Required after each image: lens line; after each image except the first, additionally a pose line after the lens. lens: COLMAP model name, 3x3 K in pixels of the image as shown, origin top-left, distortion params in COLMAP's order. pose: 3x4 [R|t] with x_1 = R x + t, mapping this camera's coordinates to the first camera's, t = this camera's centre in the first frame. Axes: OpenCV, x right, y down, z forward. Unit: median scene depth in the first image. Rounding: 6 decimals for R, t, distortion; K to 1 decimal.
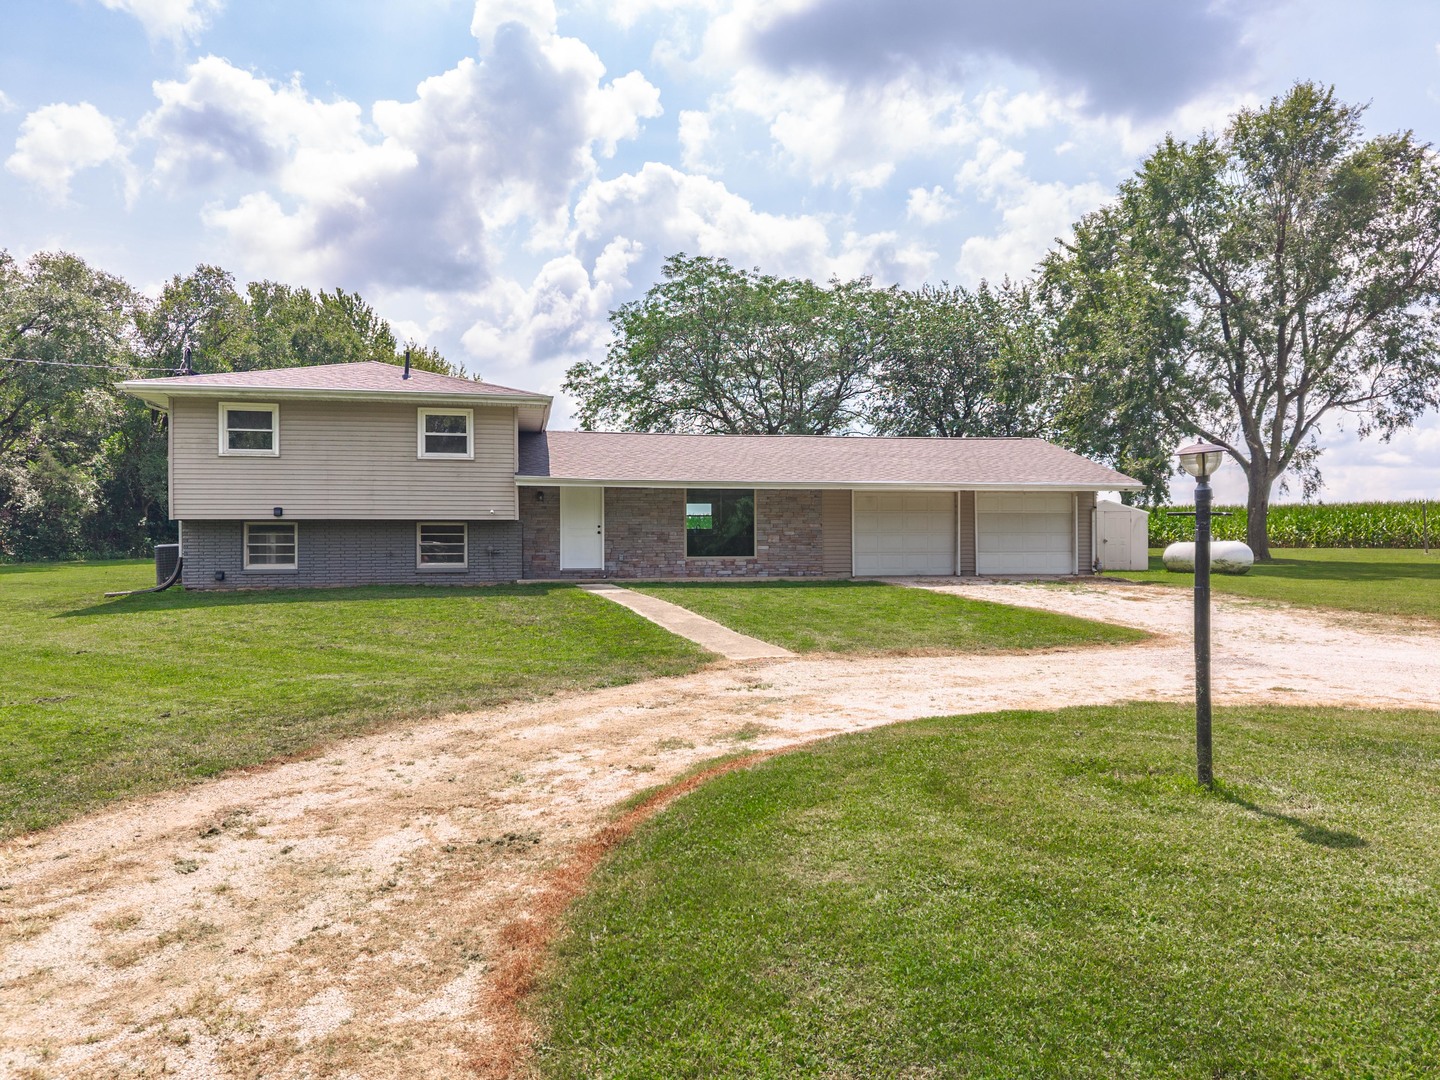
lens RADIAL K [[964.0, 0, 711.7], [0, 964.0, 533.6], [0, 0, 1]] dist [0.016301, -0.003876]
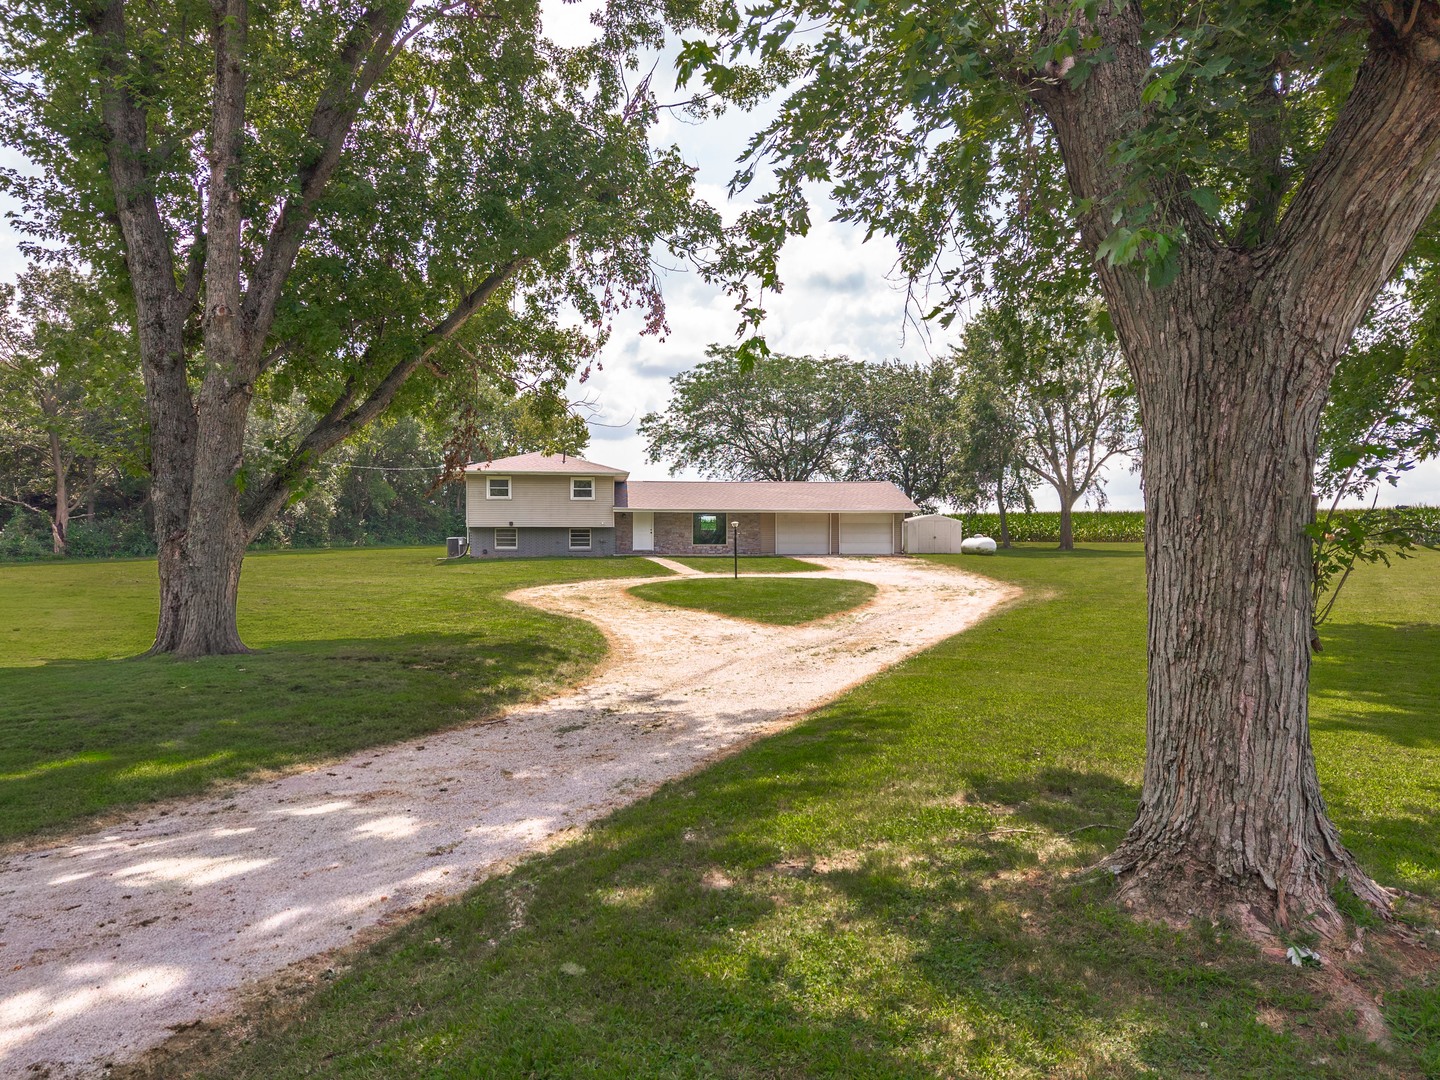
lens RADIAL K [[1023.5, 0, 760.2], [0, 1023.5, 541.4], [0, 0, 1]] dist [0.000944, -0.002102]
pose [[0.999245, 0.003065, -0.038719, 0.147186], [-0.002548, 0.999907, 0.013381, -0.009037], [0.038757, -0.013272, 0.999161, -0.872641]]
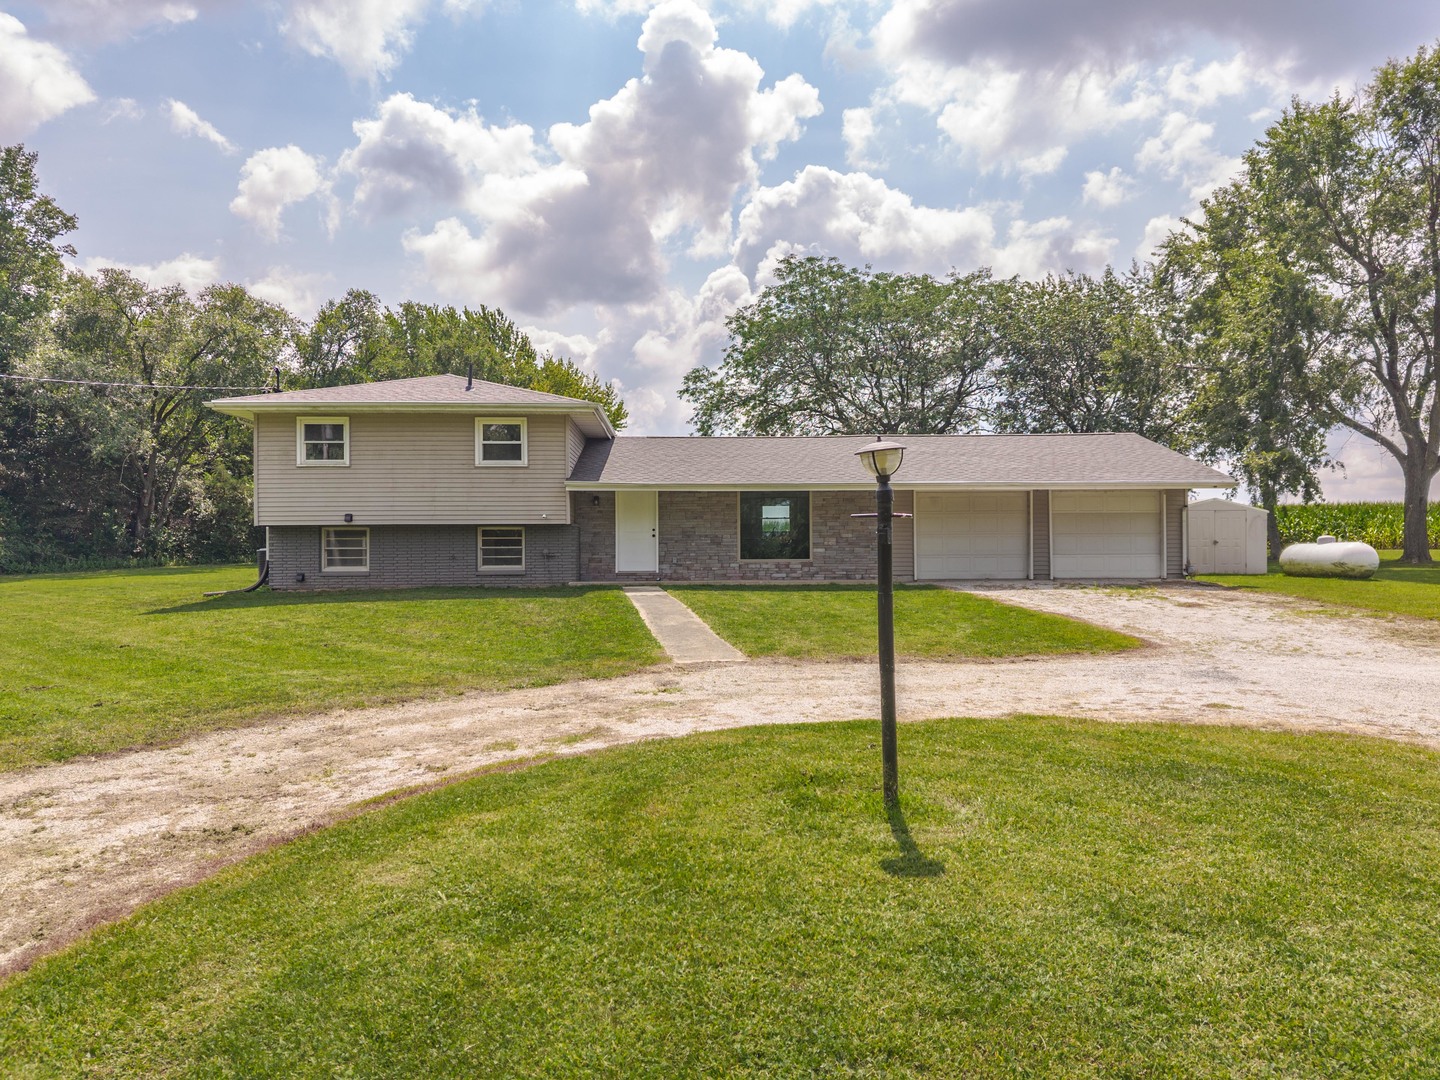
lens RADIAL K [[958.1, 0, 716.5], [0, 958.1, 548.4], [0, 0, 1]] dist [0.018155, -0.010907]
pose [[0.986566, -0.002125, -0.163351, 0.079985], [0.004340, 0.999903, 0.013202, -0.000666], [0.163307, -0.013733, 0.986480, 0.007925]]
